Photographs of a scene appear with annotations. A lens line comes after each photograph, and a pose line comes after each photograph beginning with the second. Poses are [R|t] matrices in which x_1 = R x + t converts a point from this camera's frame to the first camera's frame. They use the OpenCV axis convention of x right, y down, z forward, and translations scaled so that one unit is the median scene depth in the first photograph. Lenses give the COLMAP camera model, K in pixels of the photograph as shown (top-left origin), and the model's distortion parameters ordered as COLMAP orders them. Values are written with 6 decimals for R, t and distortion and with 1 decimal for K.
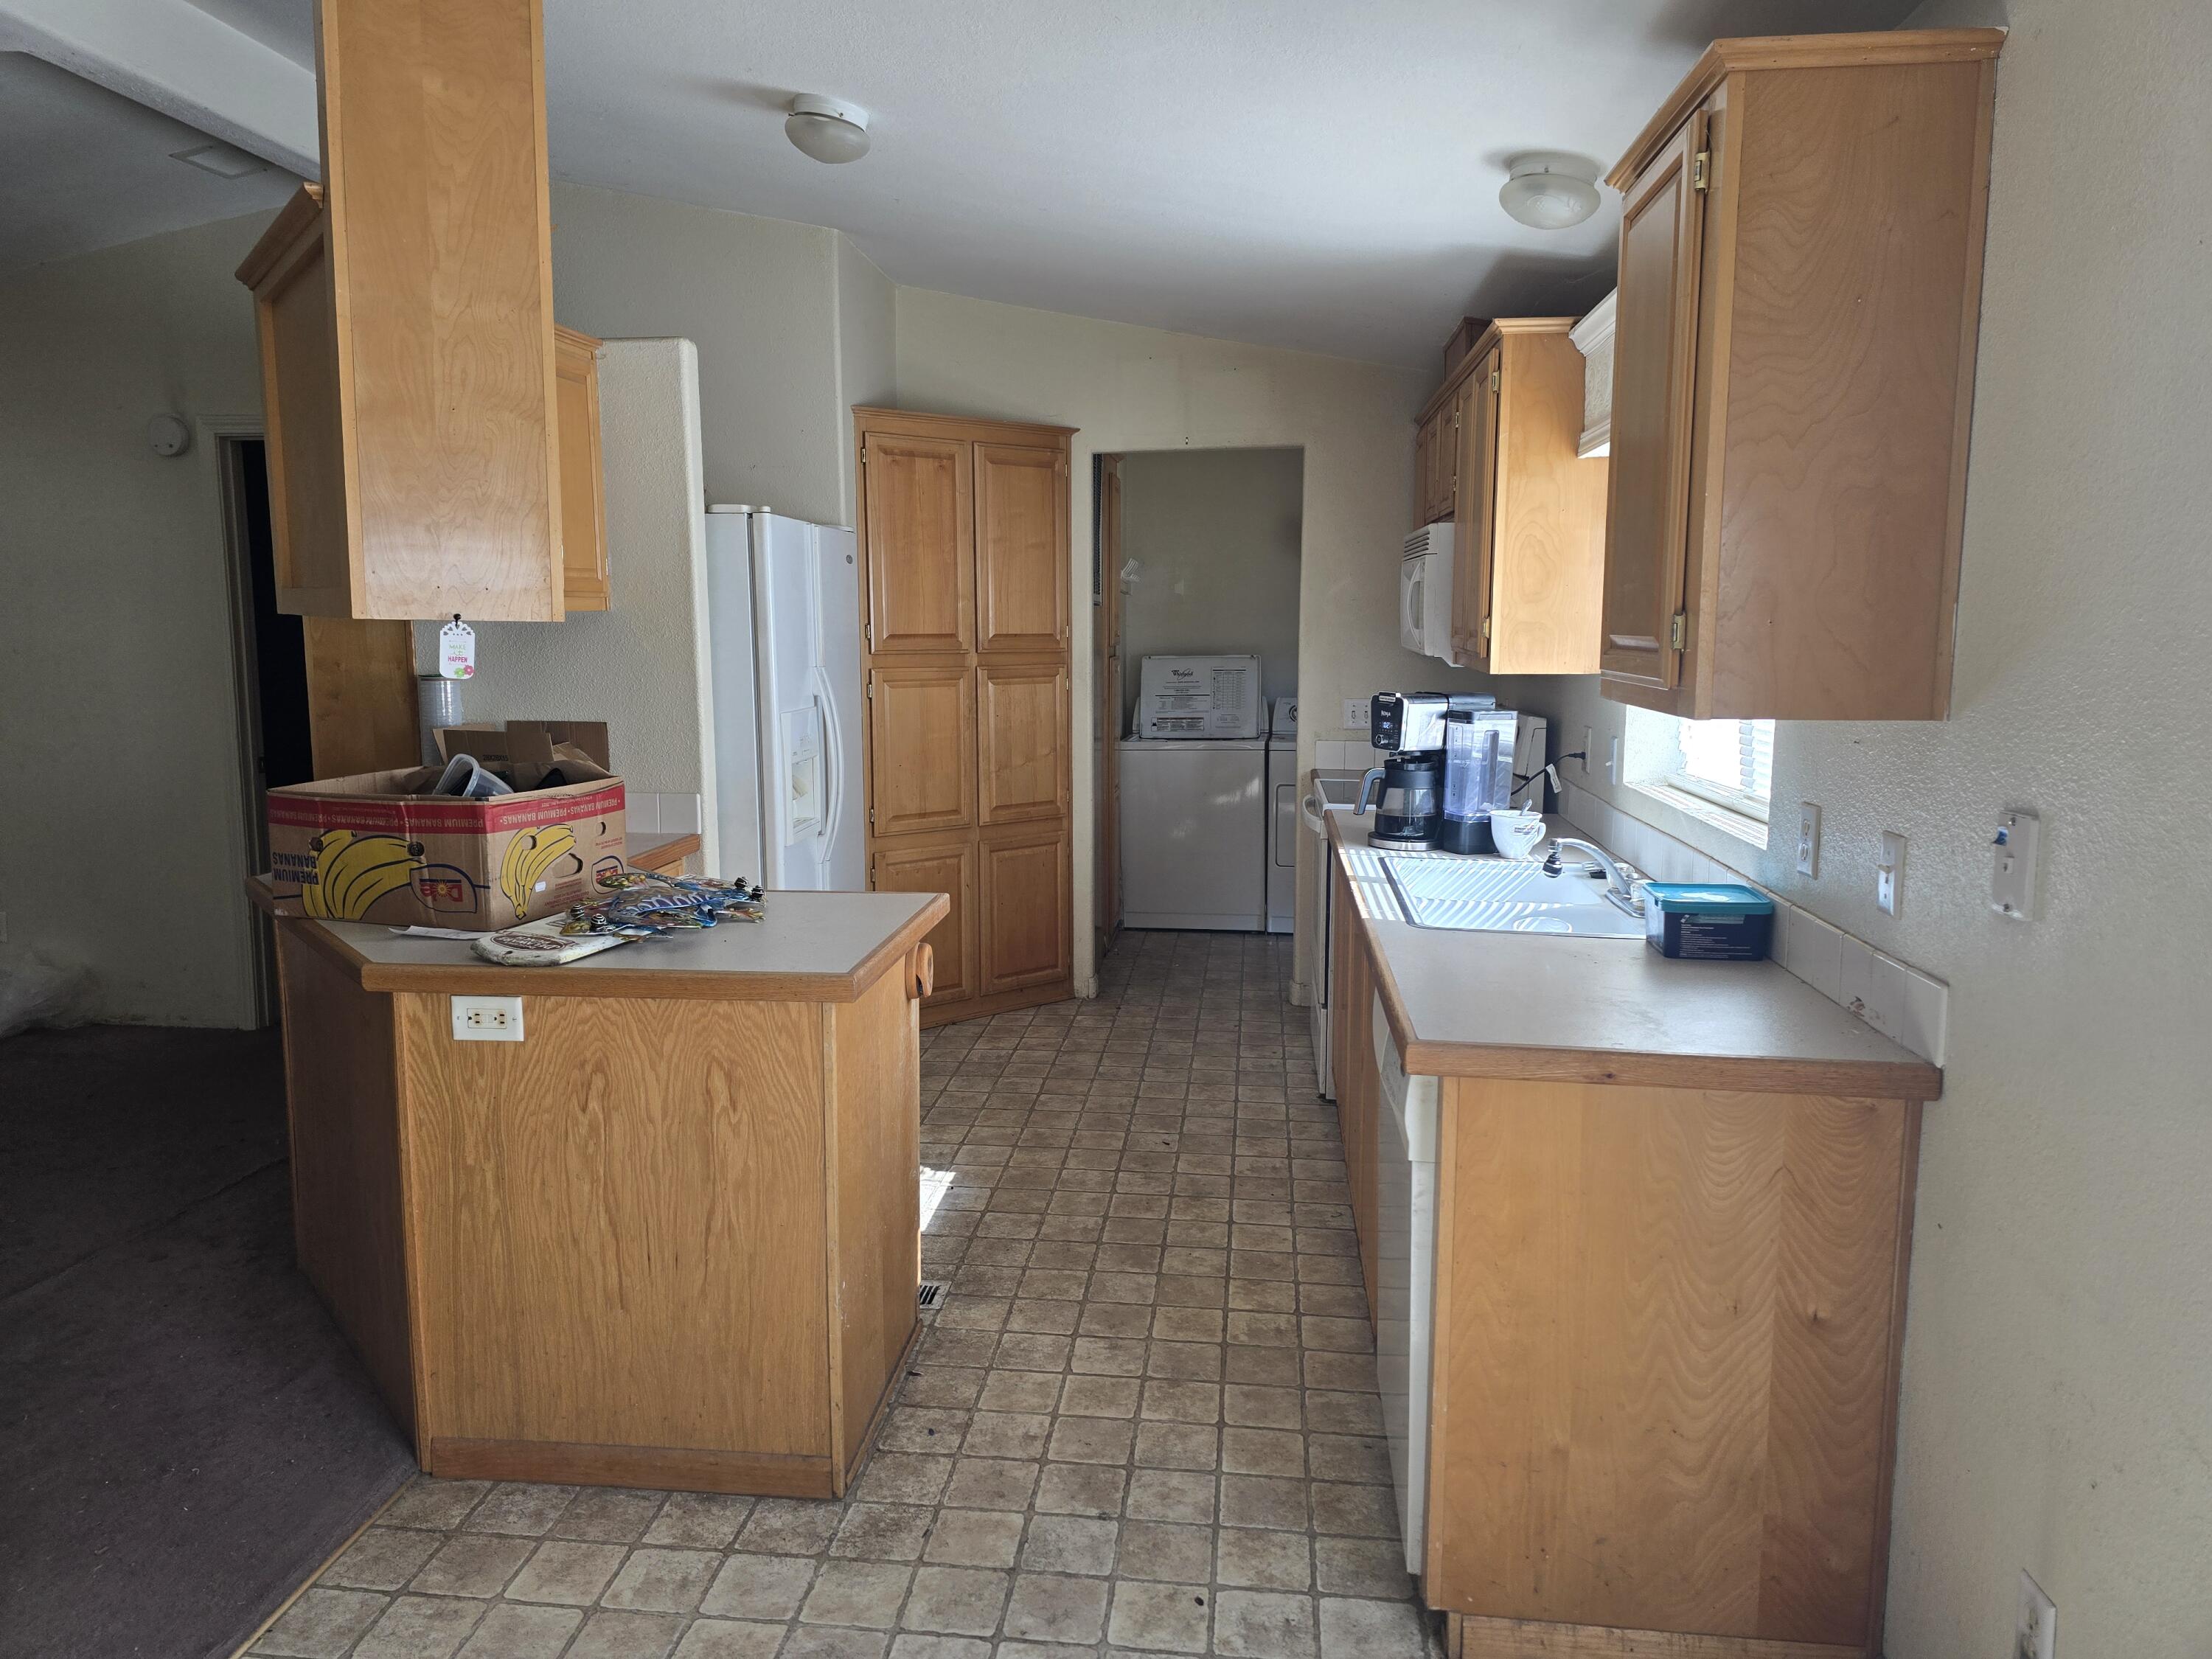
lens RADIAL K [[1484.9, 0, 1063.6], [0, 1484.9, 792.5], [0, 0, 1]] dist [0.017871, -0.017588]
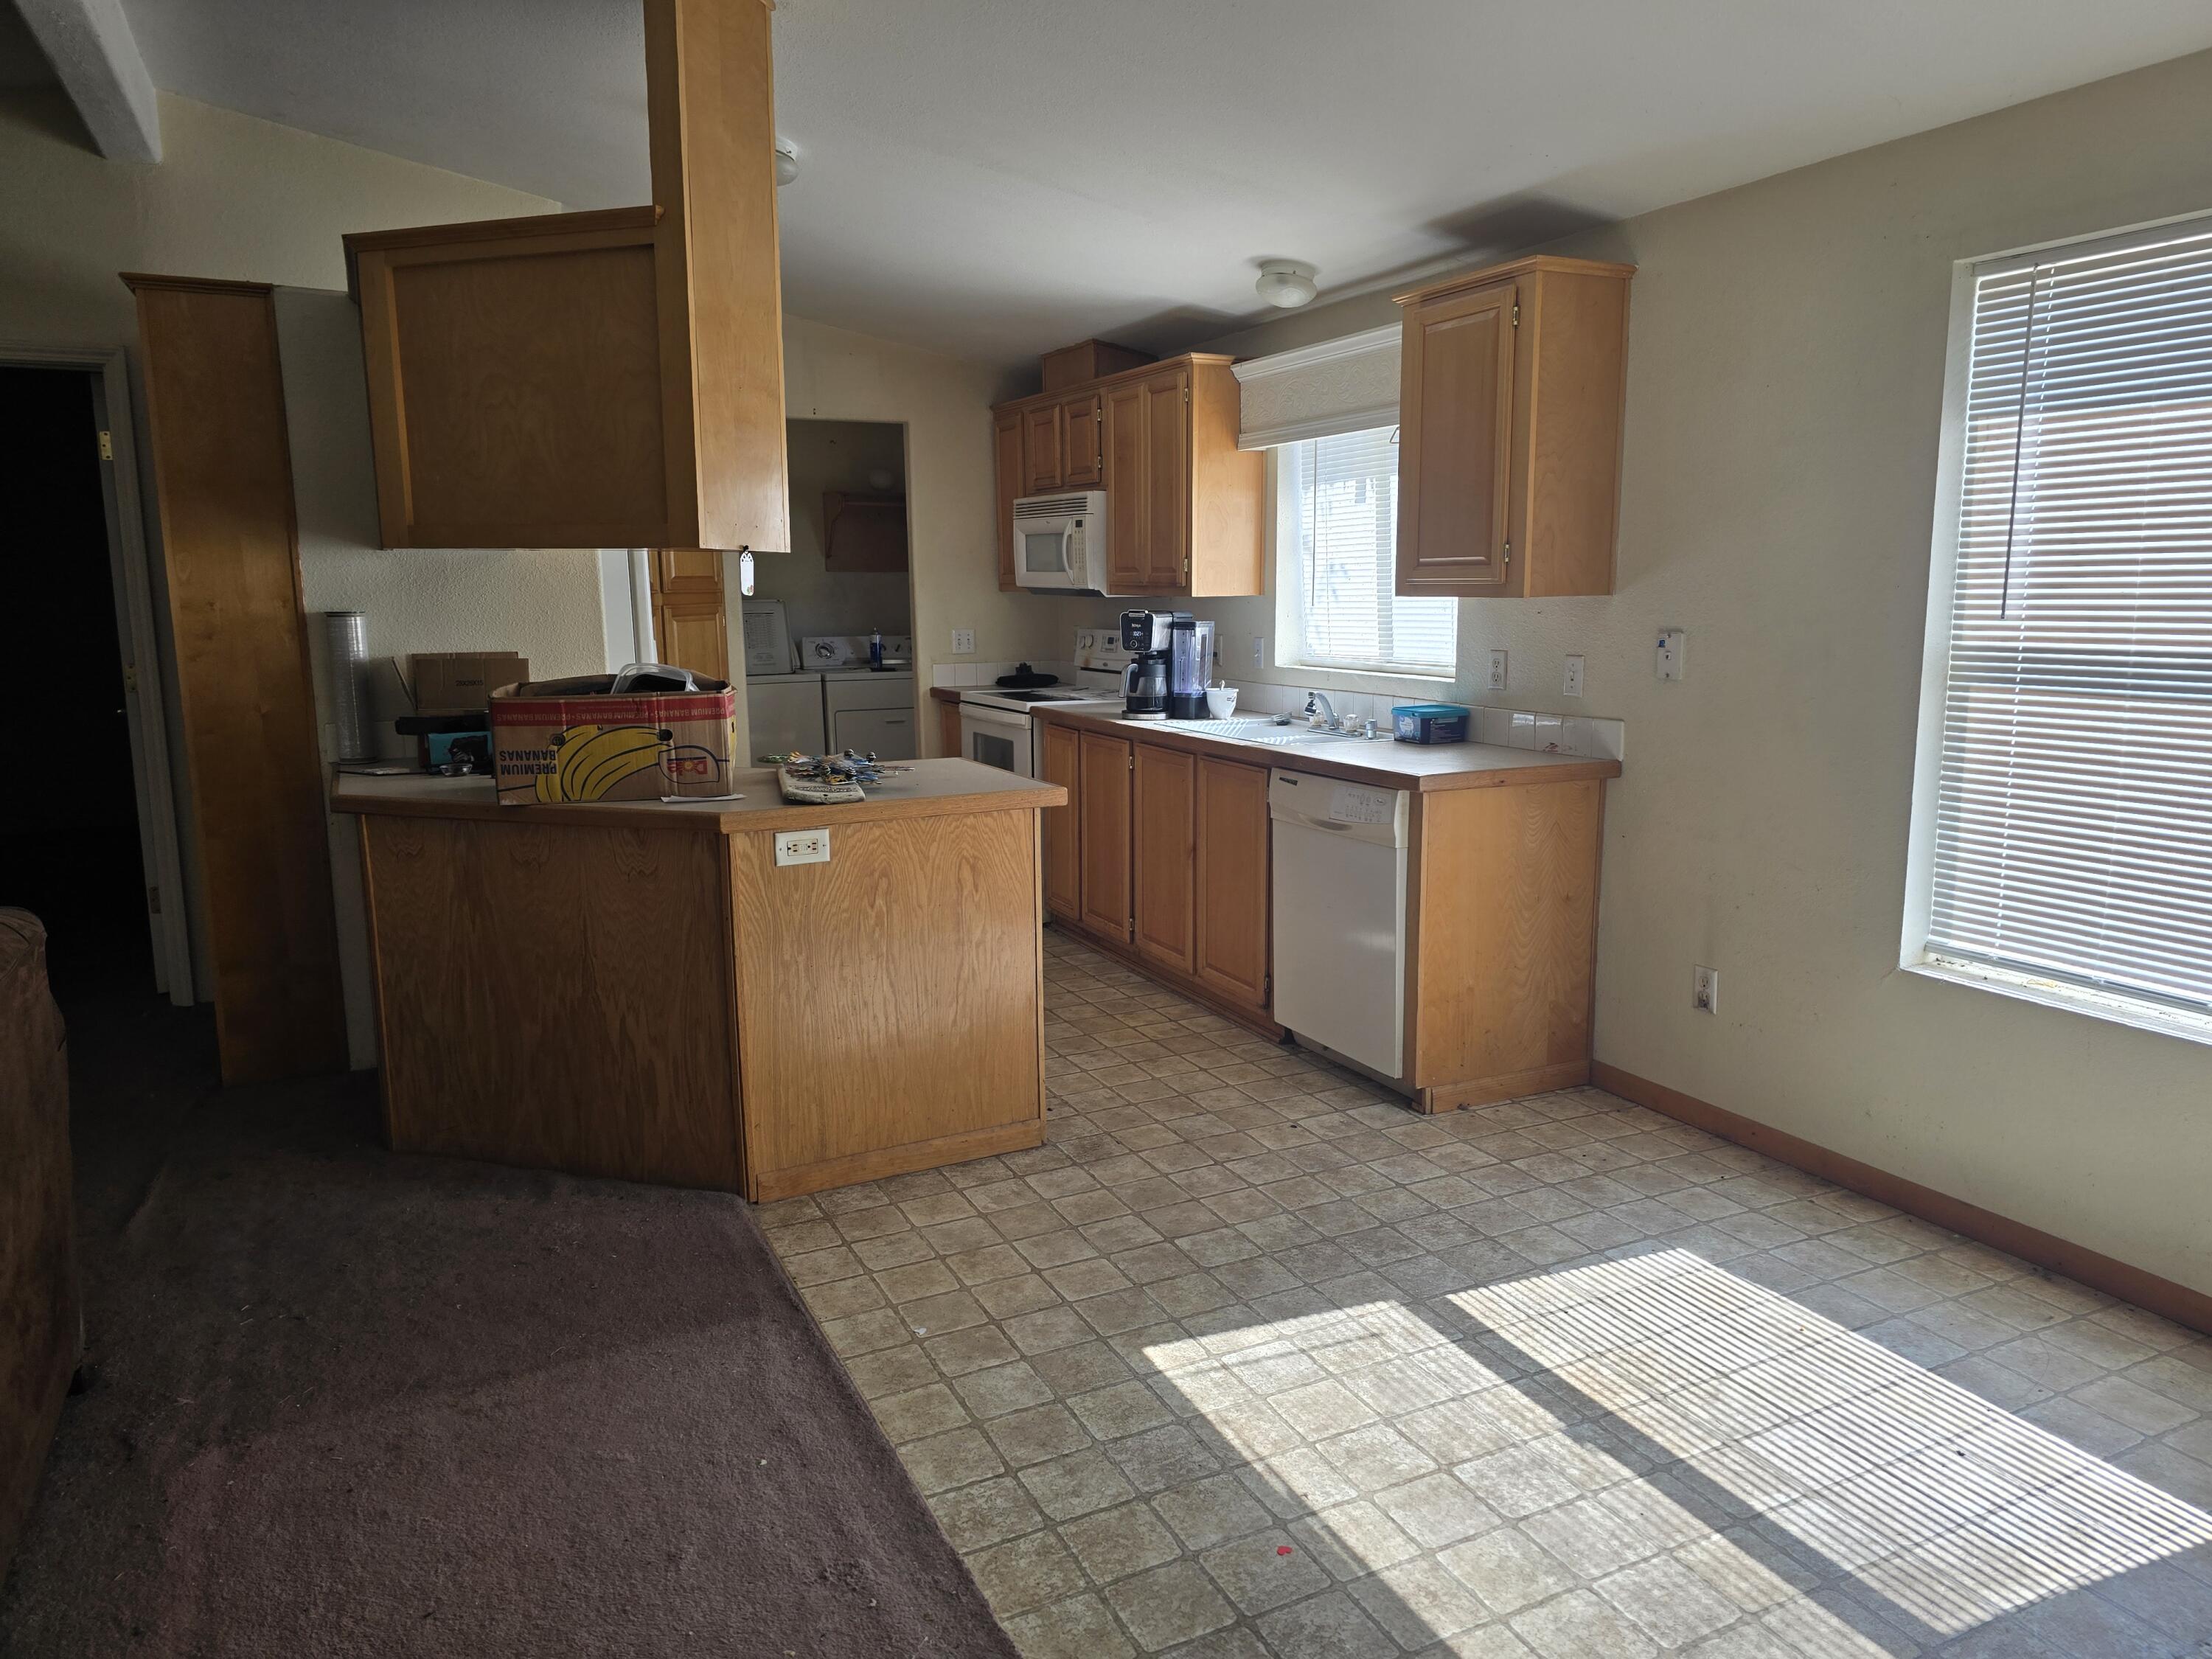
lens RADIAL K [[1484.9, 0, 1108.9], [0, 1484.9, 828.3], [0, 0, 1]] dist [0.017871, -0.017588]
pose [[0.834107, -0.096616, 0.543075, -0.867089], [0.070760, 0.995148, 0.068361, 0.060837], [-0.547045, -0.018593, 0.836897, -0.273421]]
